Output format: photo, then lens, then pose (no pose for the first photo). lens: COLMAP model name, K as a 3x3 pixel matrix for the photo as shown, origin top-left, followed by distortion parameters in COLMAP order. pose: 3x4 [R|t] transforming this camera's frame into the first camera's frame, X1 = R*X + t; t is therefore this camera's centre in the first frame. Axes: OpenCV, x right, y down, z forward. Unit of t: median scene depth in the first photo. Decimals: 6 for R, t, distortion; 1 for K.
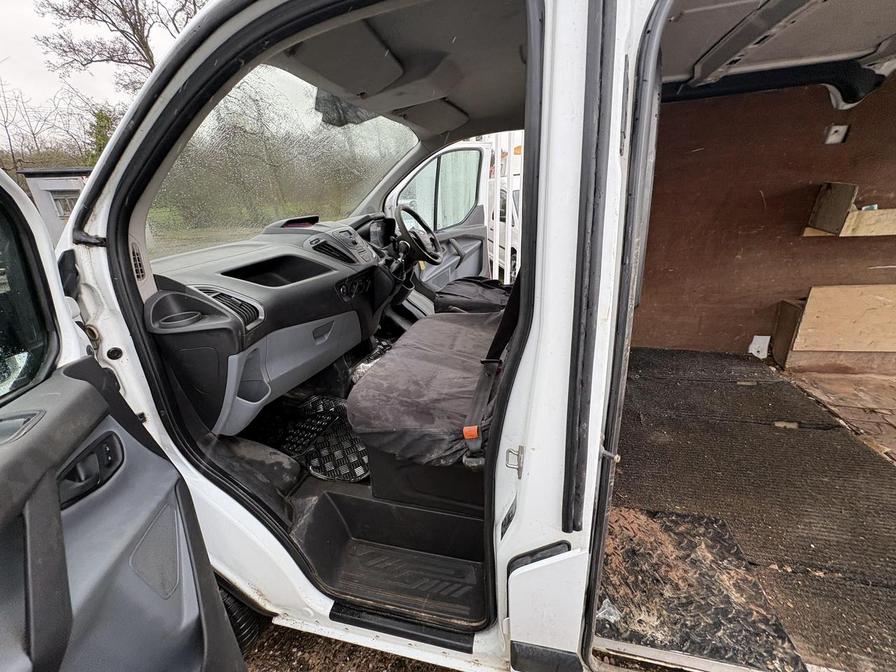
lens RADIAL K [[355.7, 0, 448.0], [0, 355.7, 336.0], [0, 0, 1]] dist [-0.000120, -0.000124]
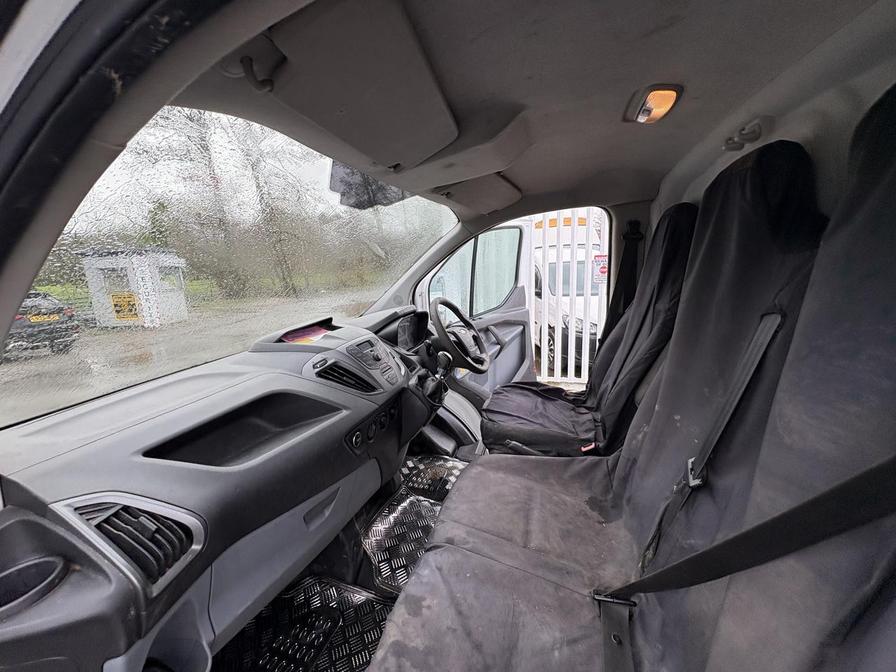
lens RADIAL K [[354.6, 0, 448.0], [0, 354.6, 336.0], [0, 0, 1]] dist [-0.000016, 0.000252]
pose [[0.998384, -0.003397, -0.056726, -0.086275], [-0.006632, 0.984427, -0.175671, -0.198105], [0.056439, 0.175763, 0.982813, 0.325257]]
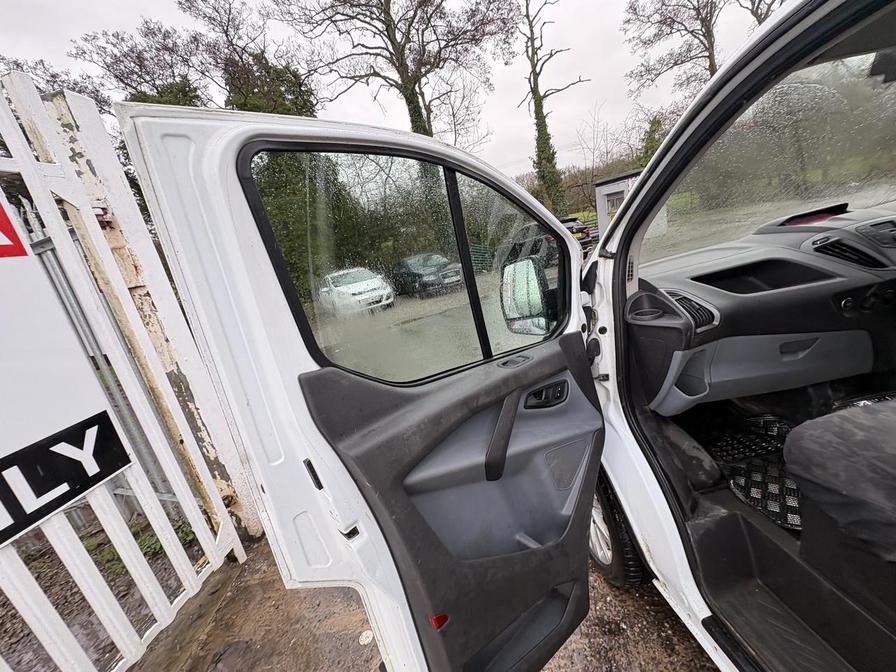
lens RADIAL K [[354.6, 0, 448.0], [0, 354.6, 336.0], [0, 0, 1]] dist [-0.000016, 0.000252]
pose [[0.349483, 0.211916, -0.912663, 0.125783], [-0.164057, 0.972878, 0.163076, -0.040449], [0.922468, 0.092737, 0.374771, -0.096461]]
